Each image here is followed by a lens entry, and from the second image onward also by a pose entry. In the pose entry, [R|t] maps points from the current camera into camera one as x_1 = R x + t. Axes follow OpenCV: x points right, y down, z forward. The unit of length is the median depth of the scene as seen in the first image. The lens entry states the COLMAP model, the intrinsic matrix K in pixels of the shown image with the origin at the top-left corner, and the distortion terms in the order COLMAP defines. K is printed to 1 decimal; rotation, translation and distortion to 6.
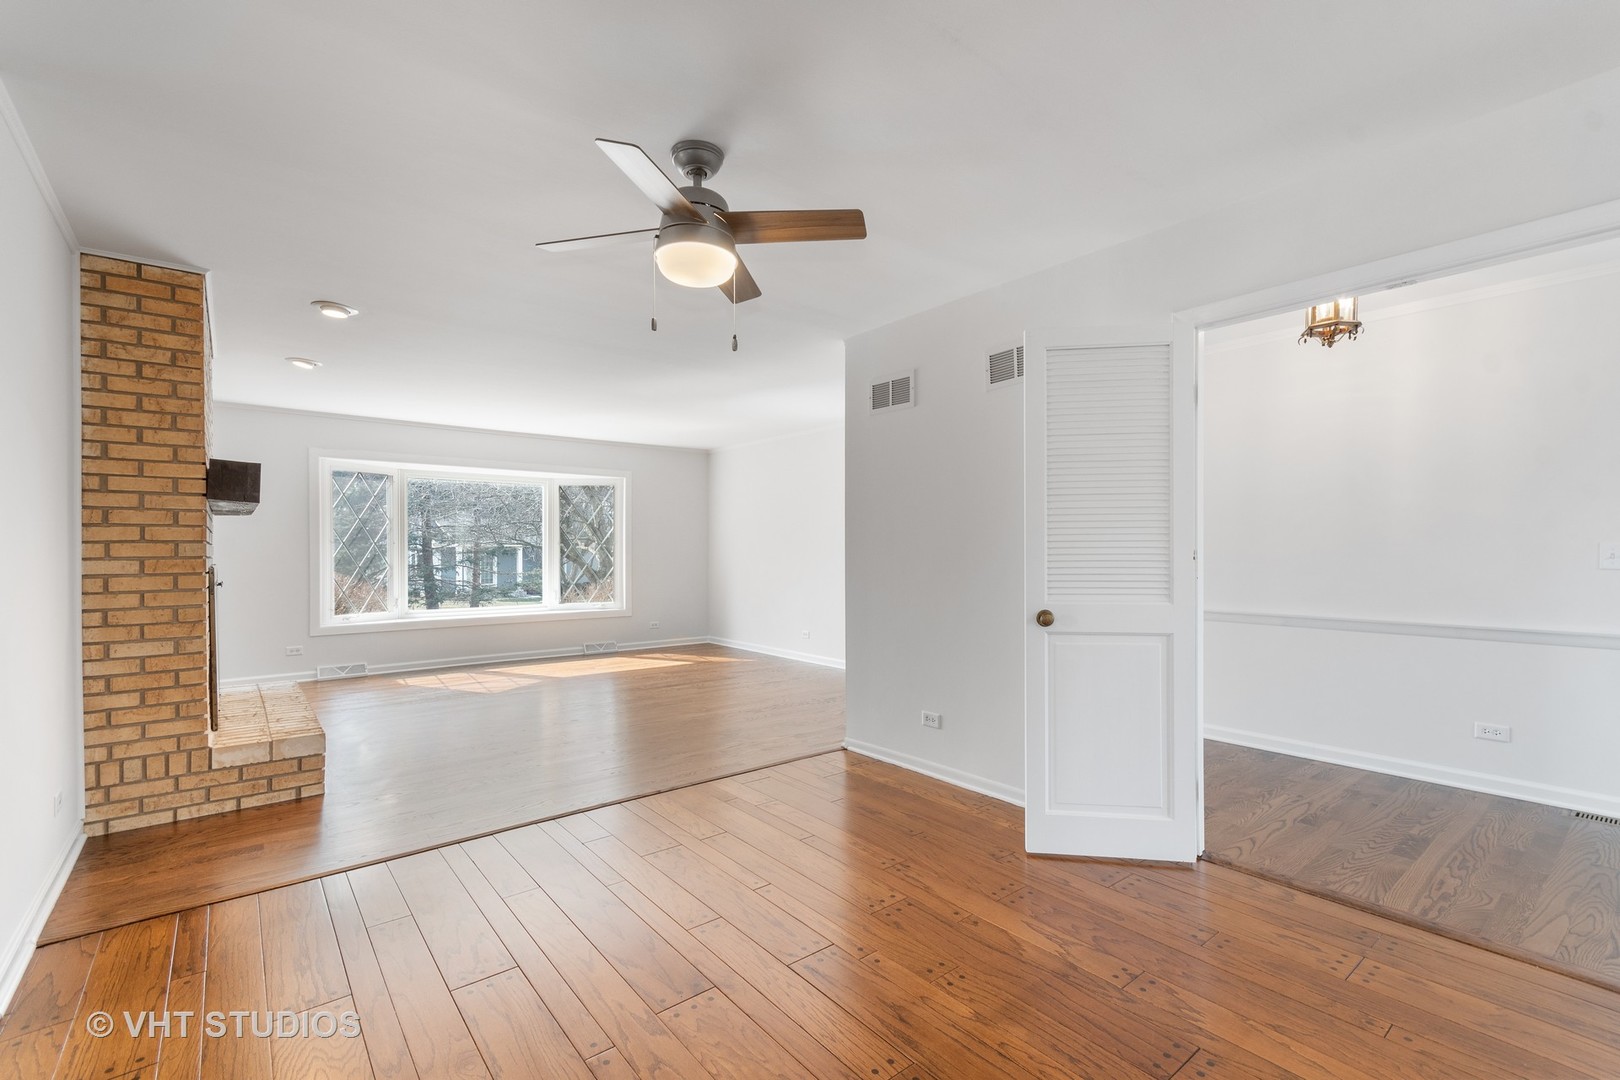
lens RADIAL K [[712.0, 0, 800.1], [0, 712.0, 550.5], [0, 0, 1]] dist [0.005317, -0.000031]
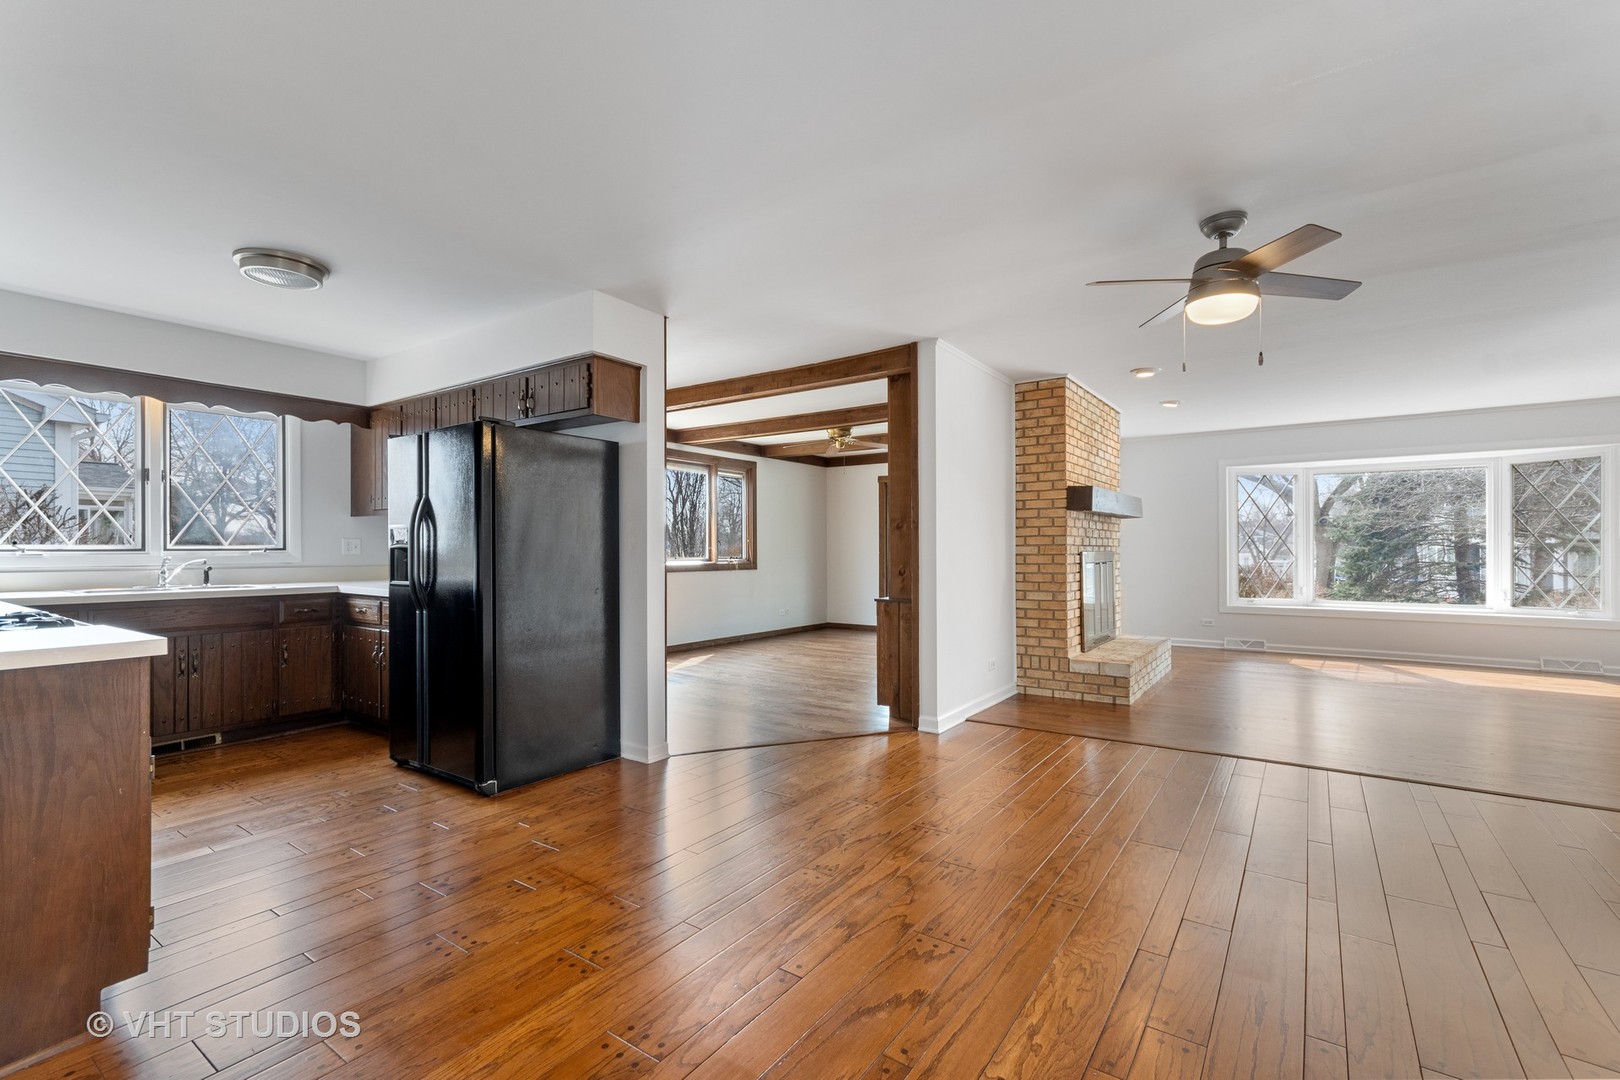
lens RADIAL K [[712.0, 0, 807.2], [0, 712.0, 546.3], [0, 0, 1]] dist [0.005317, -0.000031]
pose [[0.276009, -0.004775, -0.961143, 0.622141], [0.001225, 0.999989, -0.004616, 0.020546], [0.961154, 0.000097, 0.276011, -0.050381]]
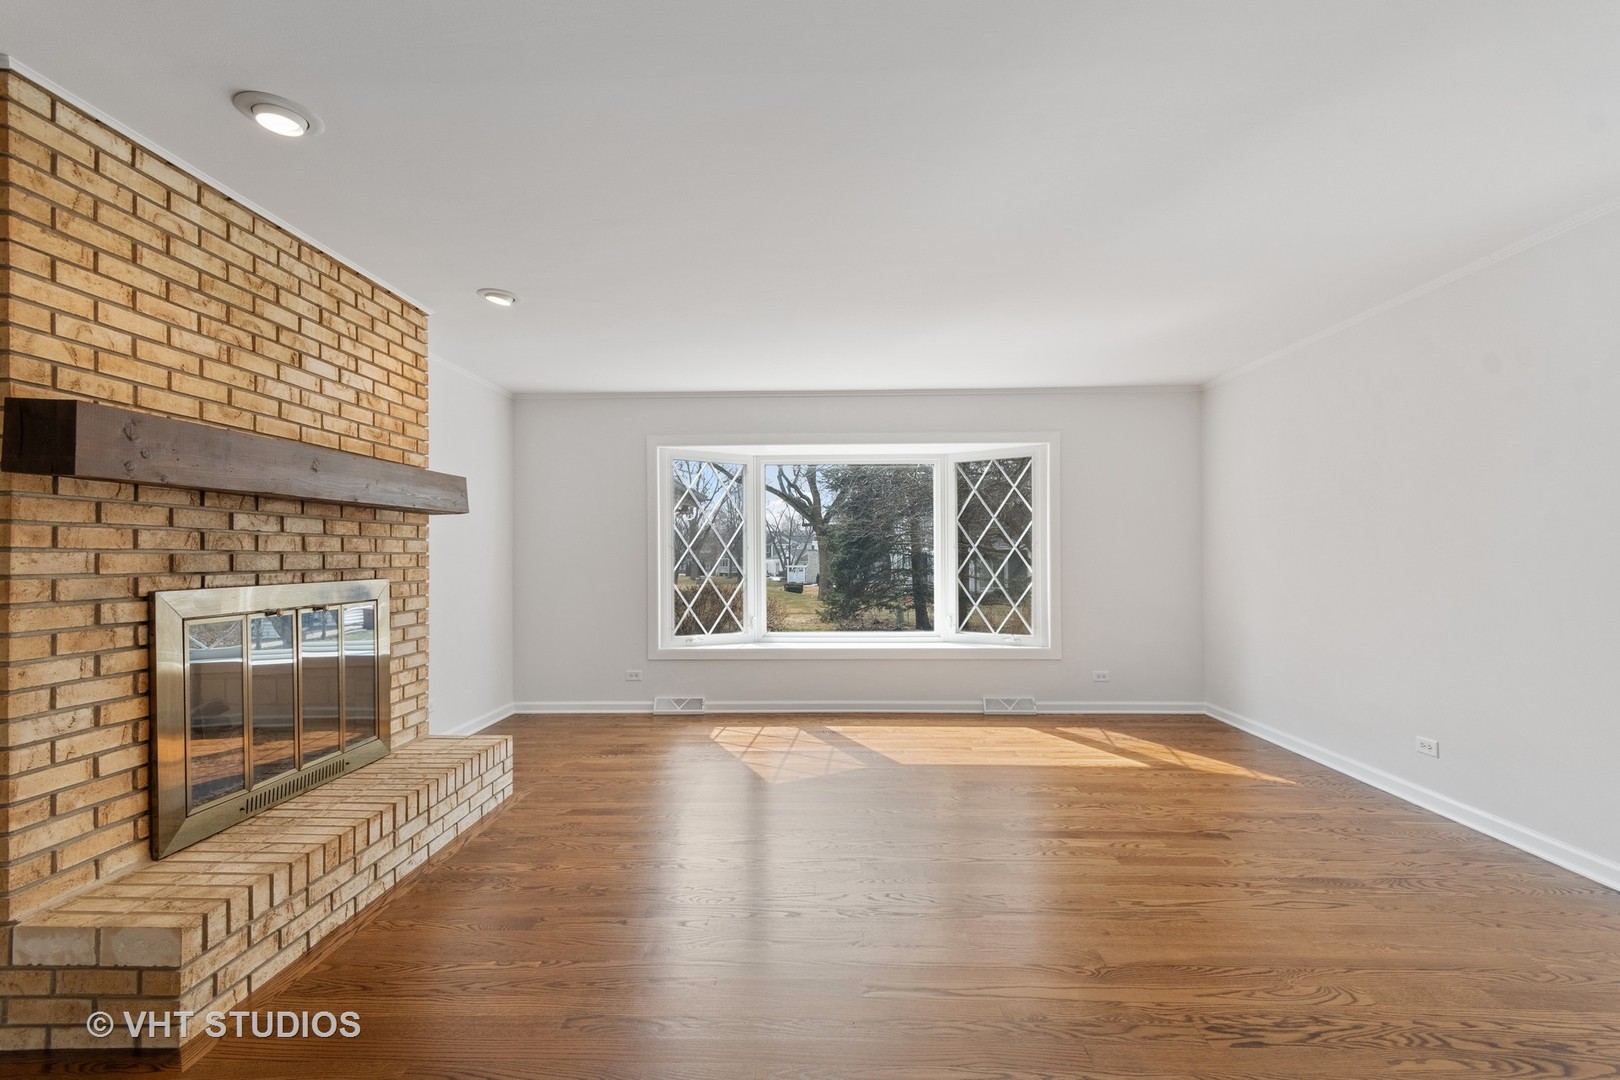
lens RADIAL K [[712.0, 0, 810.6], [0, 712.0, 554.1], [0, 0, 1]] dist [0.005317, -0.000031]
pose [[0.764651, -0.004683, -0.644428, -0.000118], [0.005366, 0.999985, -0.000900, -0.004712], [0.644422, -0.002770, 0.764665, 0.992595]]
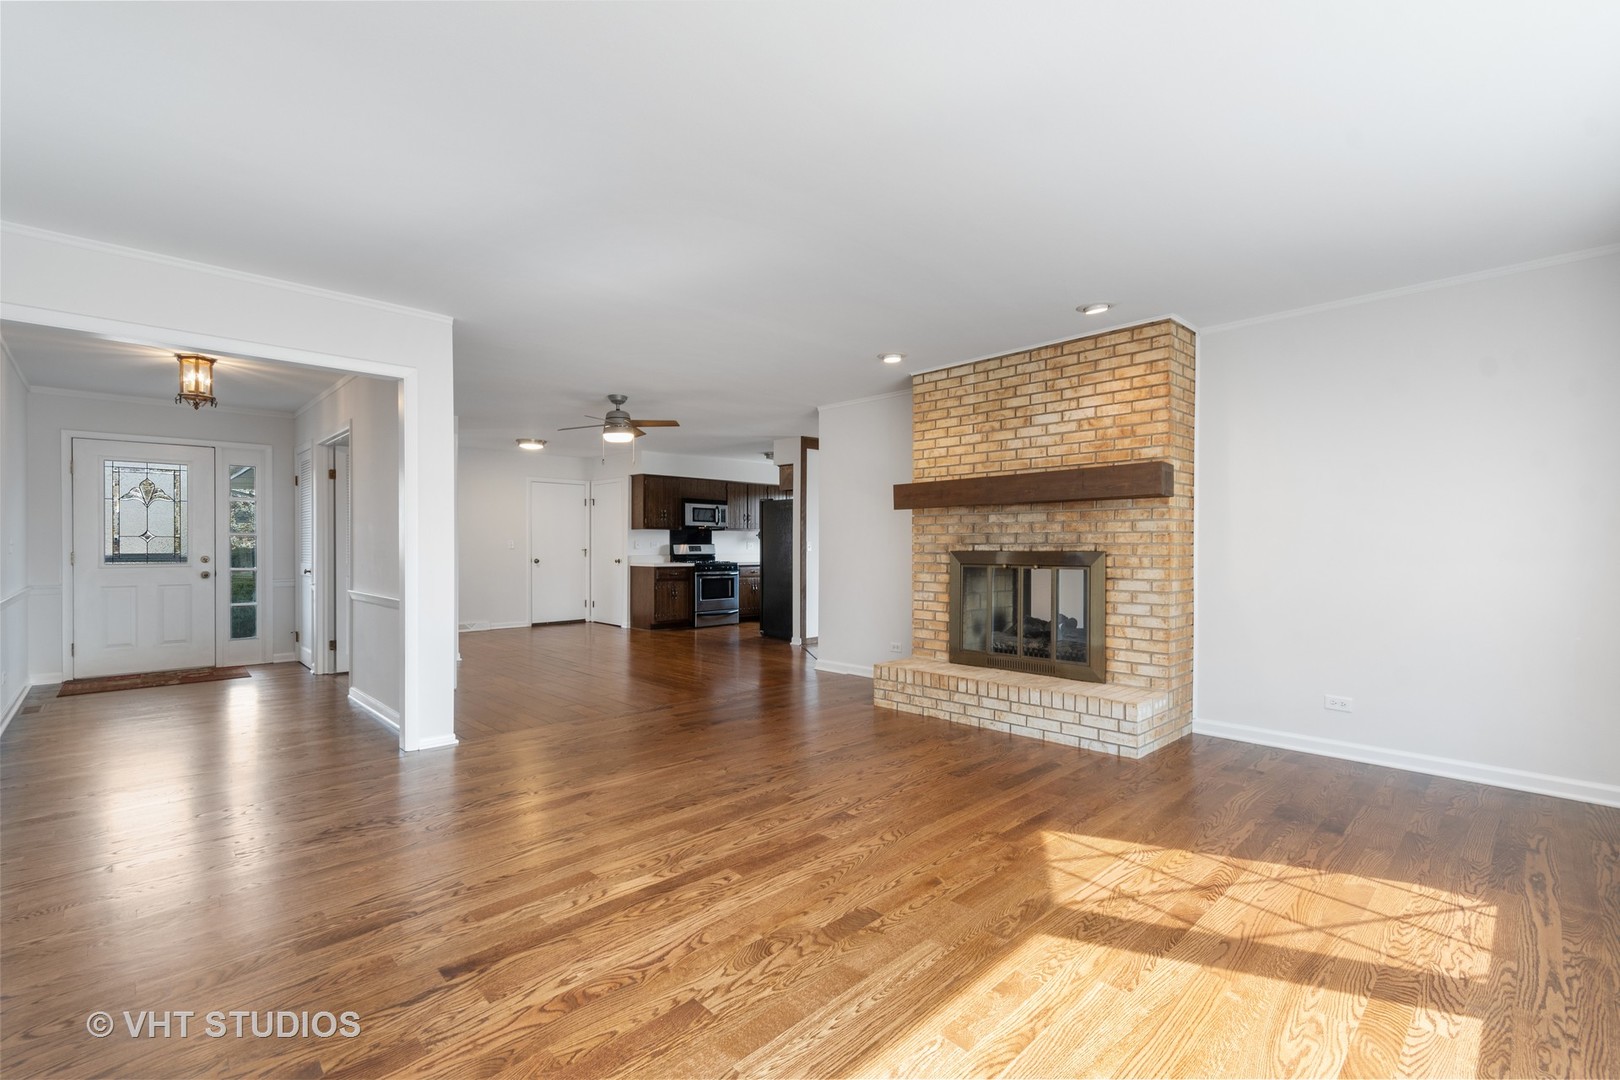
lens RADIAL K [[712.0, 0, 805.0], [0, 712.0, 549.8], [0, 0, 1]] dist [0.005317, -0.000031]
pose [[-0.995756, -0.000588, -0.092032, -0.429719], [-0.000881, 0.999995, 0.003146, 0.019127], [0.092029, 0.003214, -0.995751, 2.681970]]
